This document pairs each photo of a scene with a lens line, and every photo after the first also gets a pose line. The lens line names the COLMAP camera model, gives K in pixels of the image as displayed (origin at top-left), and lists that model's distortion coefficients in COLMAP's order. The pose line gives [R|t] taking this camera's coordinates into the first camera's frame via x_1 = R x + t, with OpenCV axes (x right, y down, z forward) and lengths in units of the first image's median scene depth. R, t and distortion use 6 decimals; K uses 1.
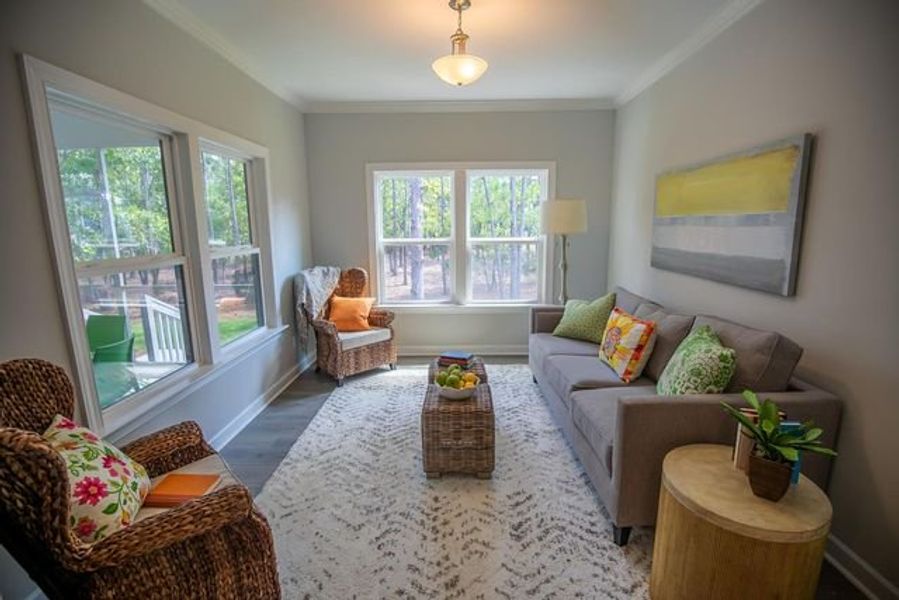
lens RADIAL K [[419.1, 0, 471.1], [0, 419.1, 300.1], [0, 0, 1]] dist [-0.001209, -0.000195]
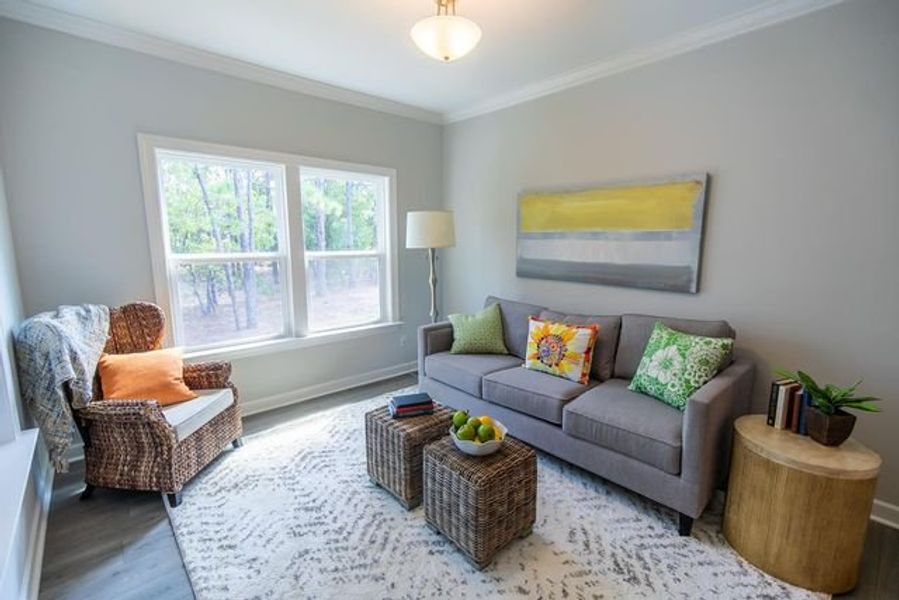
lens RADIAL K [[401.3, 0, 453.9], [0, 401.3, 300.7], [0, 0, 1]] dist [0.004361, 0.000187]
pose [[0.746497, -0.092034, 0.658993, -0.388914], [0.104661, 0.994301, 0.020305, -0.053013], [-0.657106, 0.053813, 0.751875, 0.313342]]
